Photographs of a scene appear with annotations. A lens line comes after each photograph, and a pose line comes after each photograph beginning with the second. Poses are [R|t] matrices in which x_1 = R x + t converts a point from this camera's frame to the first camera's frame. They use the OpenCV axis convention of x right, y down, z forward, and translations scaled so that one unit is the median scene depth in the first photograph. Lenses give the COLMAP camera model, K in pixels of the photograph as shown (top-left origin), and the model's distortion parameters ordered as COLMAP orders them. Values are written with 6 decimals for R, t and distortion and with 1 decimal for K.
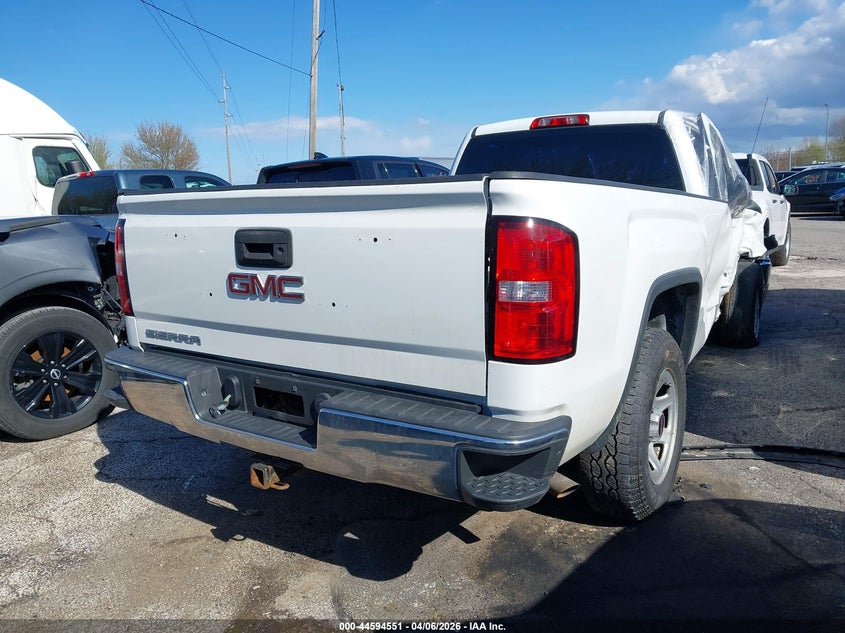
lens RADIAL K [[616.0, 0, 418.0], [0, 616.0, 315.5], [0, 0, 1]] dist [0.028193, -0.000501]
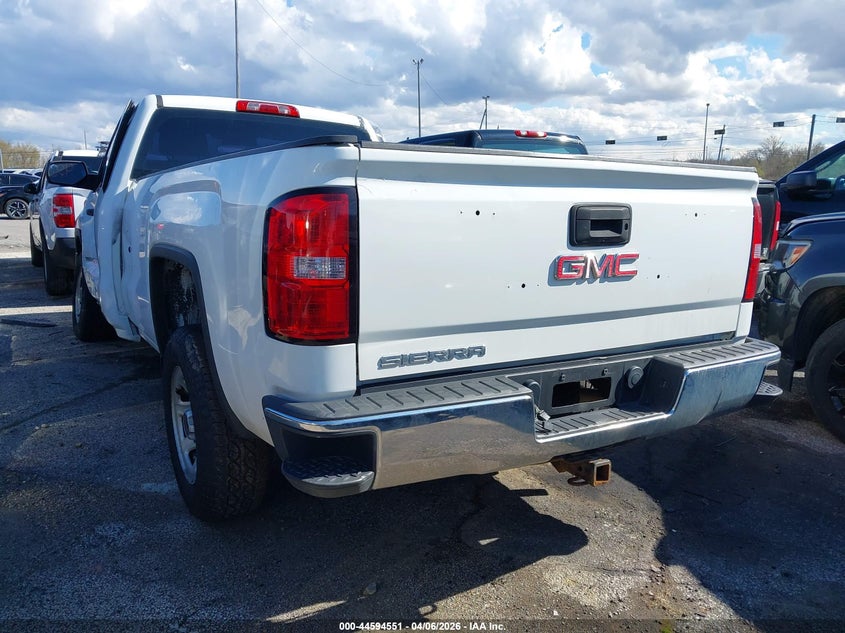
lens RADIAL K [[616.0, 0, 418.0], [0, 616.0, 315.5], [0, 0, 1]] dist [0.028193, -0.000501]
pose [[0.482422, -0.124749, 0.867010, -1.157976], [0.129165, 0.989118, 0.070448, -0.073436], [-0.866363, 0.078001, 0.493285, 0.756972]]
